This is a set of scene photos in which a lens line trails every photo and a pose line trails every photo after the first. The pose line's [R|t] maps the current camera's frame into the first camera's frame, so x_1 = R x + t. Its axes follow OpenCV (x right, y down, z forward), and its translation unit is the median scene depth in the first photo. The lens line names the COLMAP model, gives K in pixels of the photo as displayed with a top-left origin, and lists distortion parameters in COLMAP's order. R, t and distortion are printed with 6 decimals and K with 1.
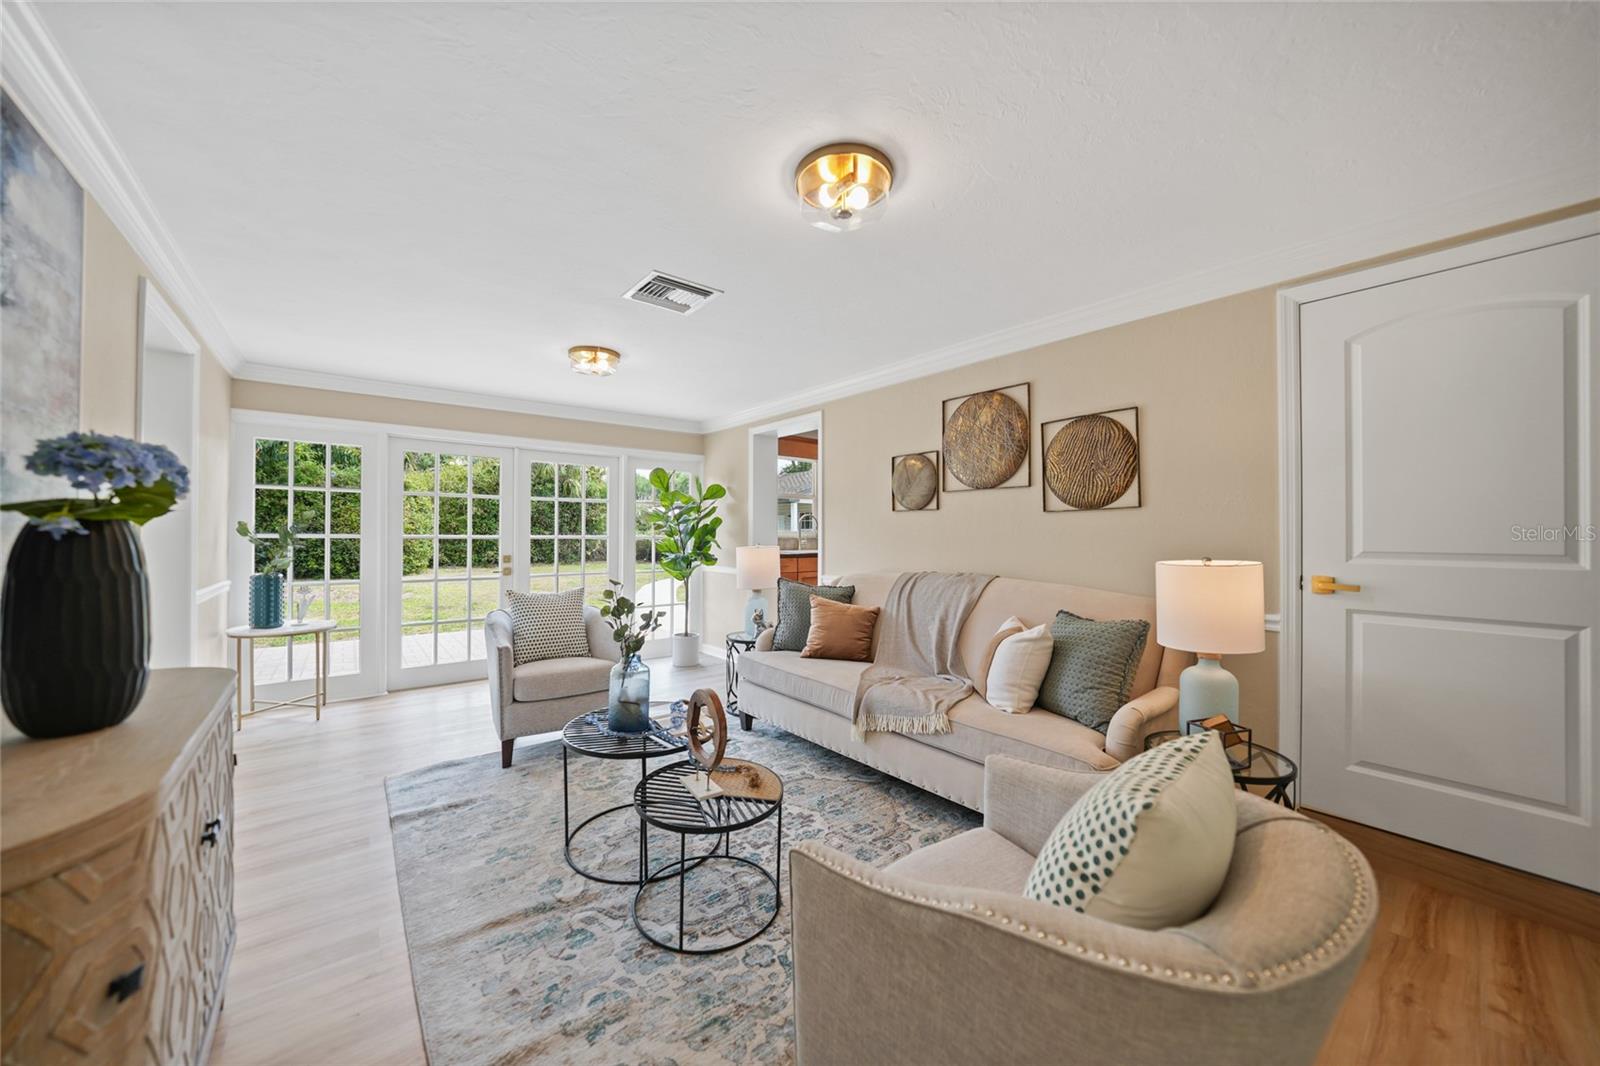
lens RADIAL K [[564.2, 0, 802.5], [0, 564.2, 528.9], [0, 0, 1]] dist [-0.031229, 0.006551]
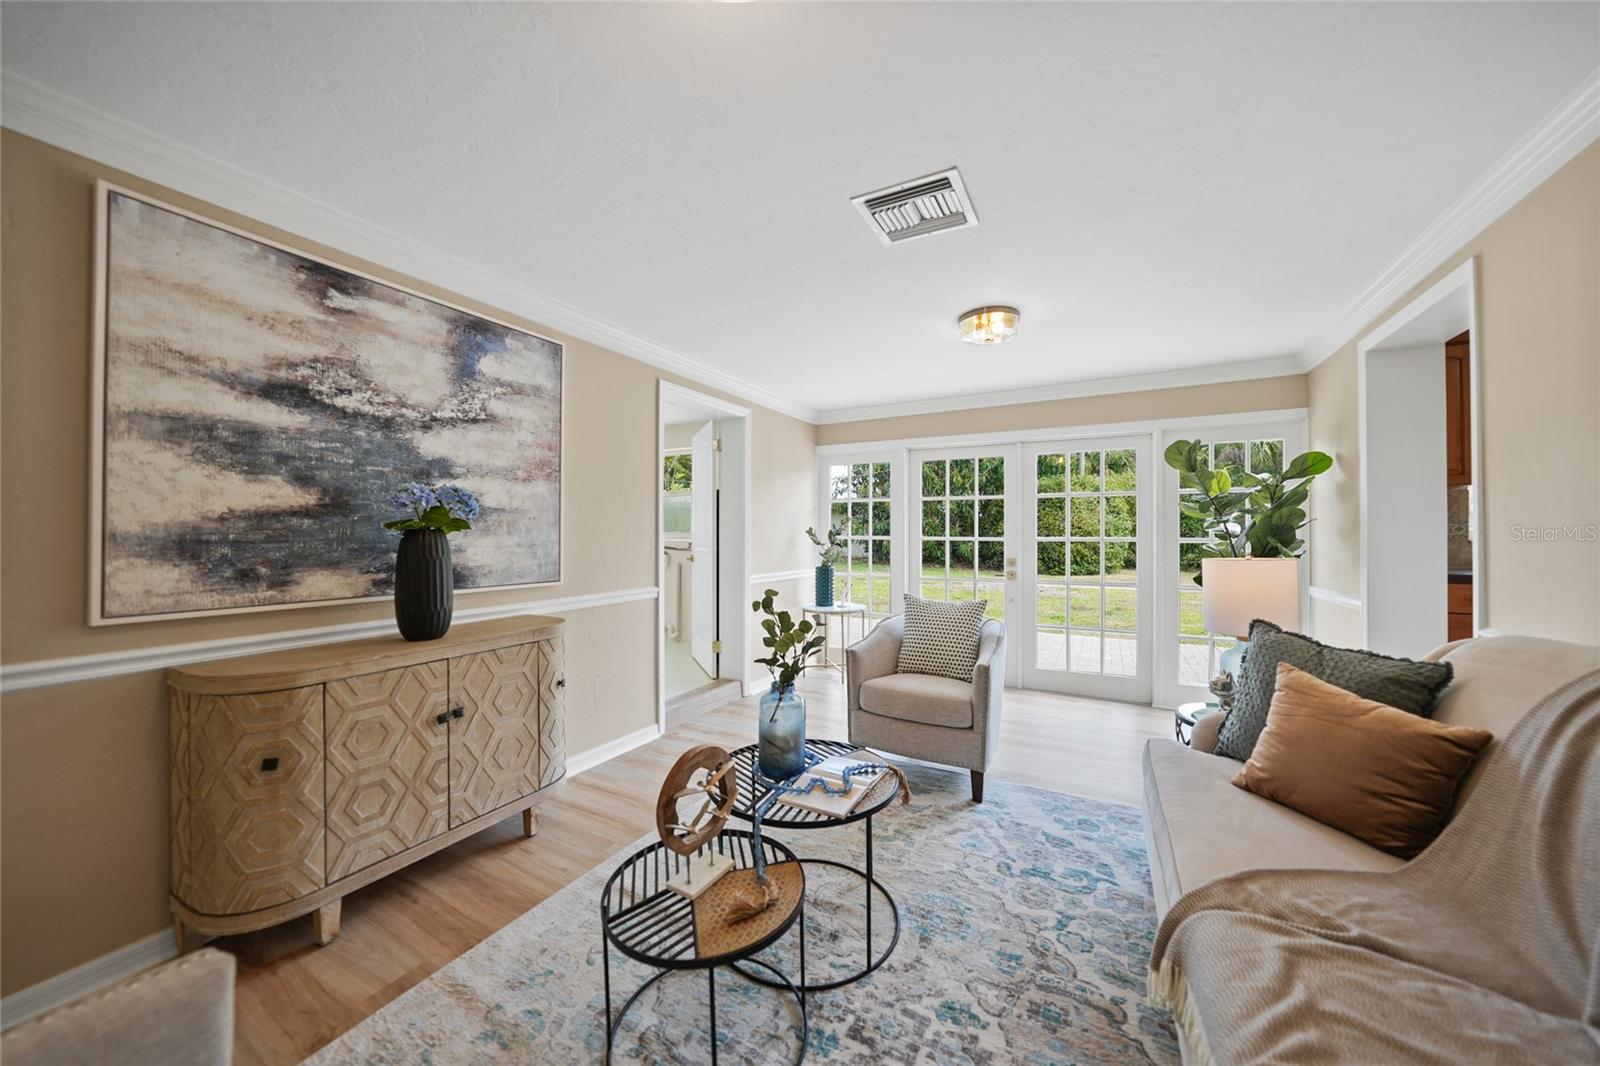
lens RADIAL K [[564.2, 0, 802.5], [0, 564.2, 528.9], [0, 0, 1]] dist [-0.031229, 0.006551]
pose [[0.375761, -0.012972, -0.926626, 0.291067], [0.010975, 0.999894, -0.009548, 0.004083], [0.926652, -0.006582, 0.375864, 0.437340]]
